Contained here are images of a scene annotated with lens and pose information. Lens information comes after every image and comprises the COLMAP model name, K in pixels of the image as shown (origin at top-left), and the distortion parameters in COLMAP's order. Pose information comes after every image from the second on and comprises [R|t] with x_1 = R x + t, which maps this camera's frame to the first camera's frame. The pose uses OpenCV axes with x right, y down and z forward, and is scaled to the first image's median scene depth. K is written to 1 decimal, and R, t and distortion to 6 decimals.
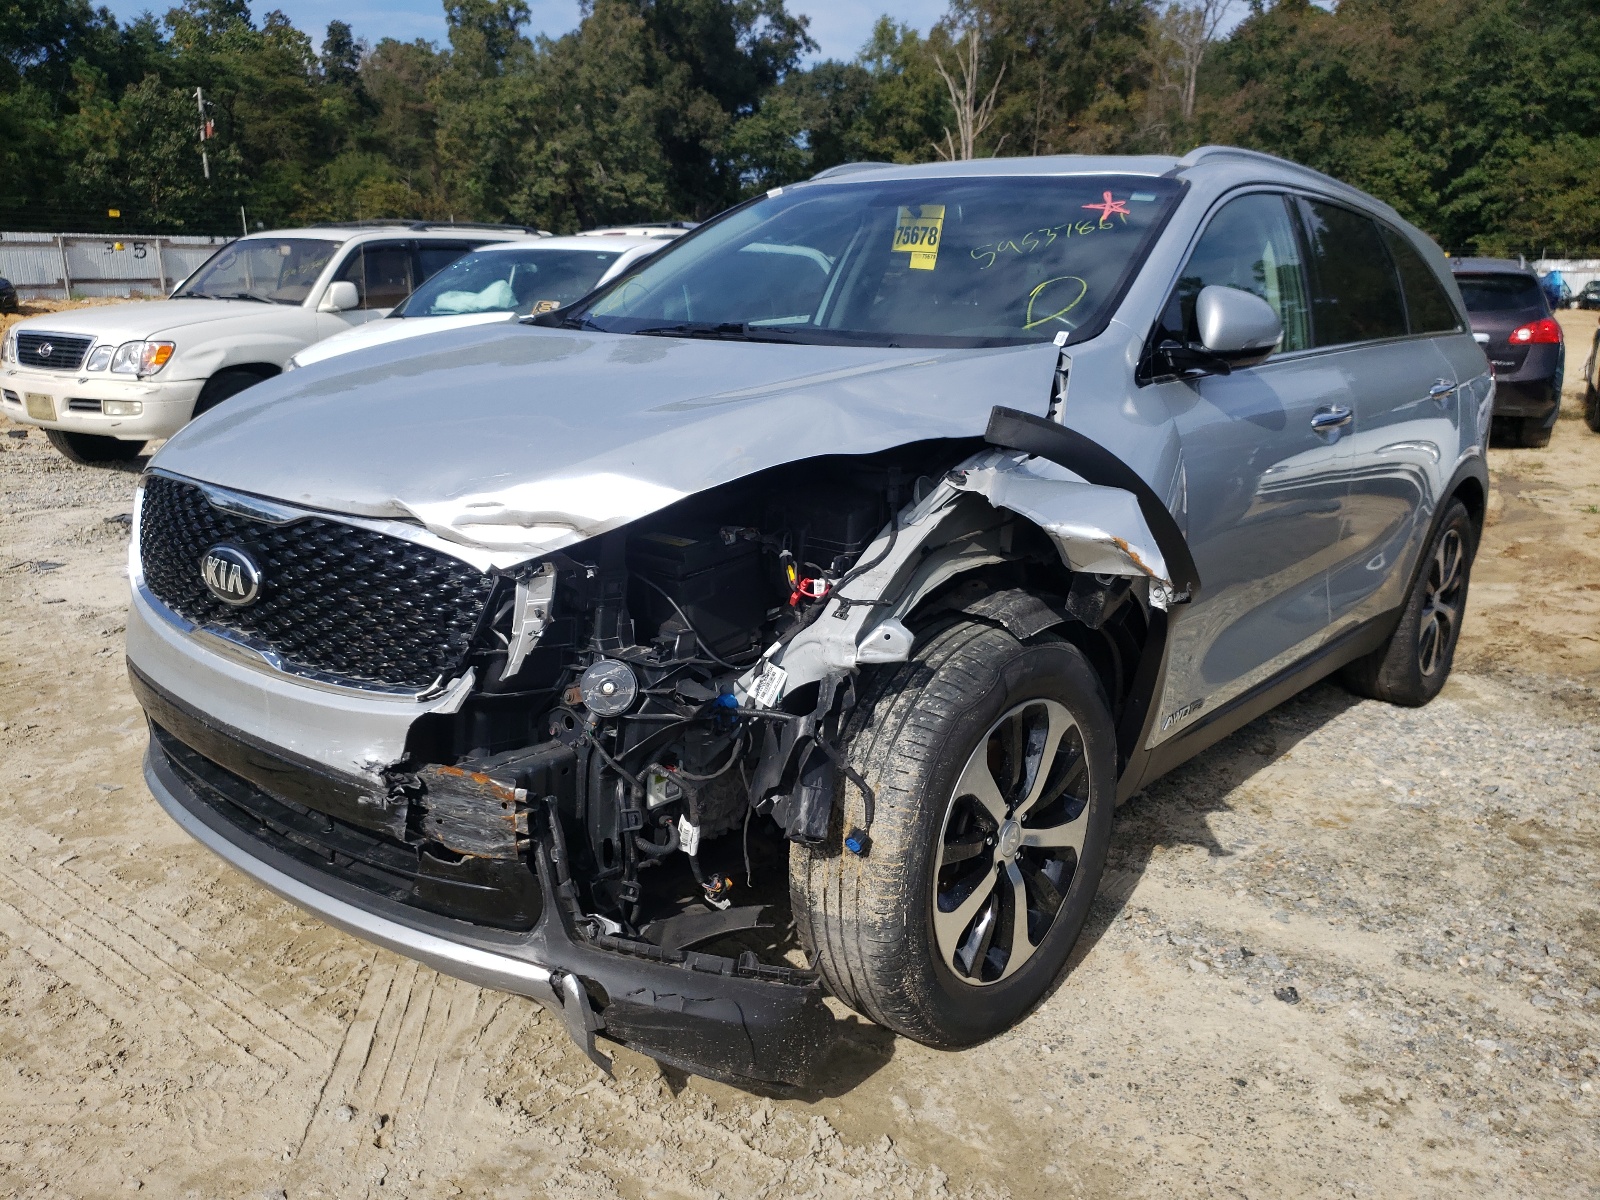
lens RADIAL K [[1150.6, 0, 800.0], [0, 1150.6, 600.0], [0, 0, 1]] dist [0.124997, -0.167198]
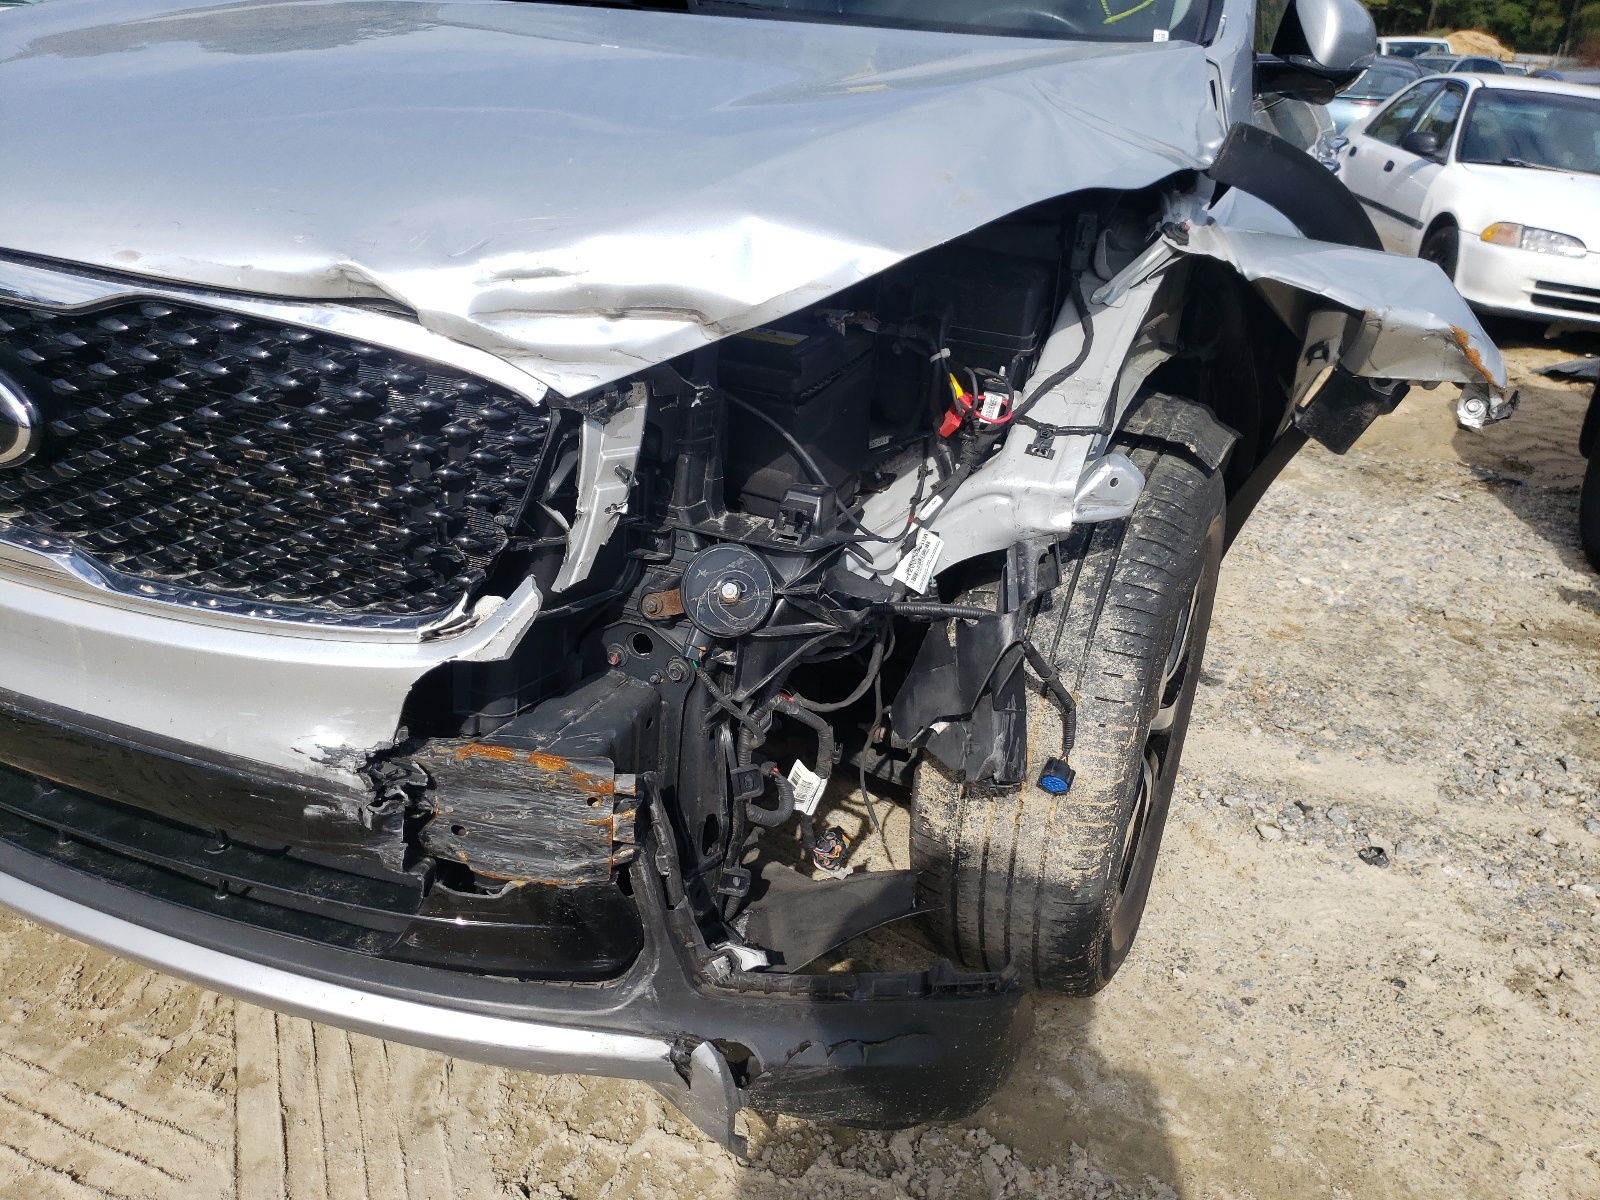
lens RADIAL K [[1179.1, 0, 800.0], [0, 1179.1, 600.0], [0, 0, 1]] dist [0.109707, -0.093986]
pose [[0.962625, -0.067759, 0.262226, -0.292592], [0.019076, 0.982756, 0.183919, -0.032092], [-0.270166, -0.172043, 0.947318, 0.402152]]
